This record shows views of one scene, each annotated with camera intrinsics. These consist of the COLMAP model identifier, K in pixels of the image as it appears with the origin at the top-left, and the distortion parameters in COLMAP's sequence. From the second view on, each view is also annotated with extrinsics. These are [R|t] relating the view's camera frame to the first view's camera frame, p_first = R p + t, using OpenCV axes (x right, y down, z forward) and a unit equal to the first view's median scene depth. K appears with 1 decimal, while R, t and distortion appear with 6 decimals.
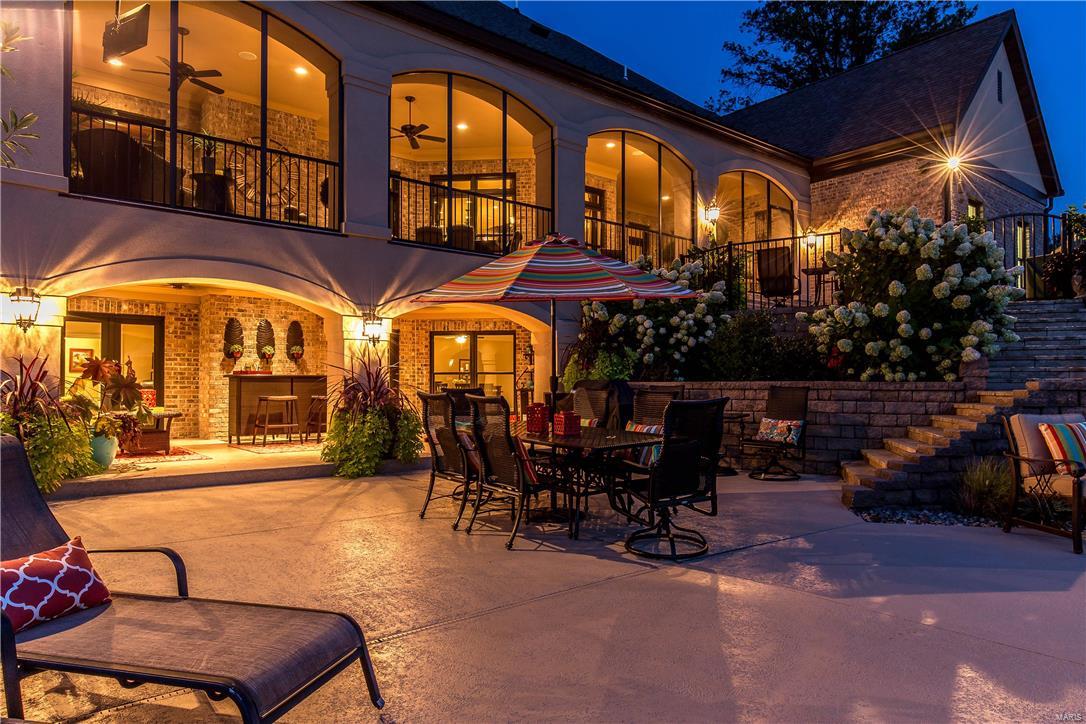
lens RADIAL K [[688.5, 0, 542.1], [0, 688.5, 370.0], [0, 0, 1]] dist [-0.006868, -0.001506]
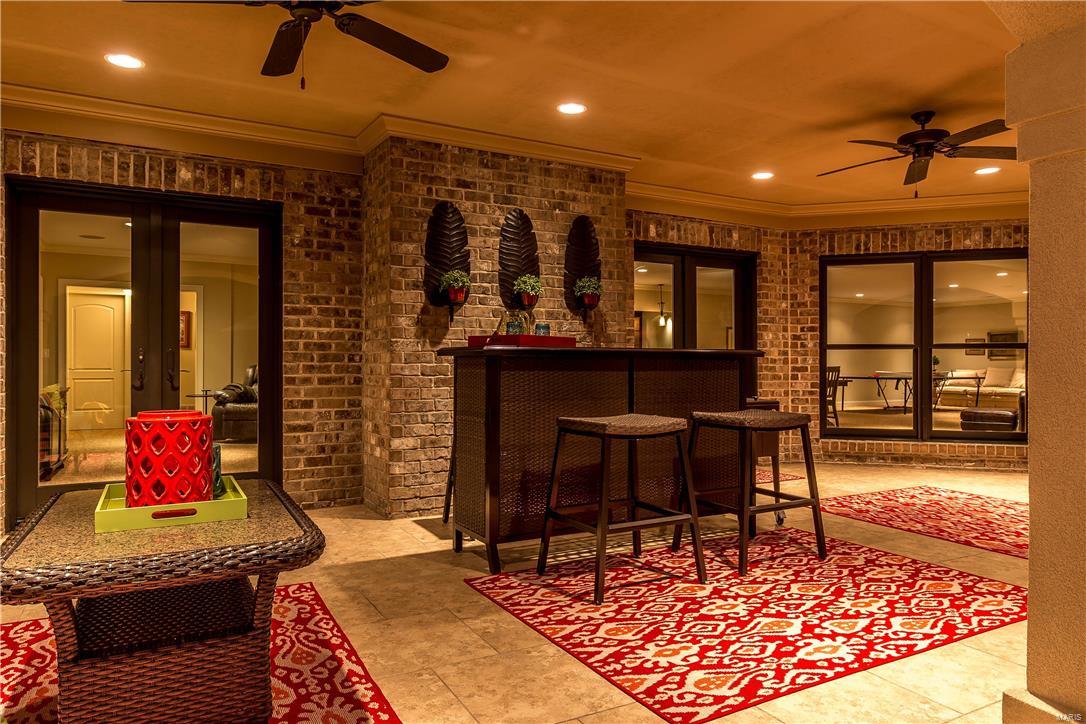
lens RADIAL K [[699.6, 0, 540.9], [0, 699.6, 357.8], [0, 0, 1]] dist [-0.005094, -0.001764]
pose [[0.983637, -0.000214, -0.180160, -0.324274], [0.002830, 0.999894, 0.014267, 0.006441], [0.180137, -0.014544, 0.983534, 0.618739]]
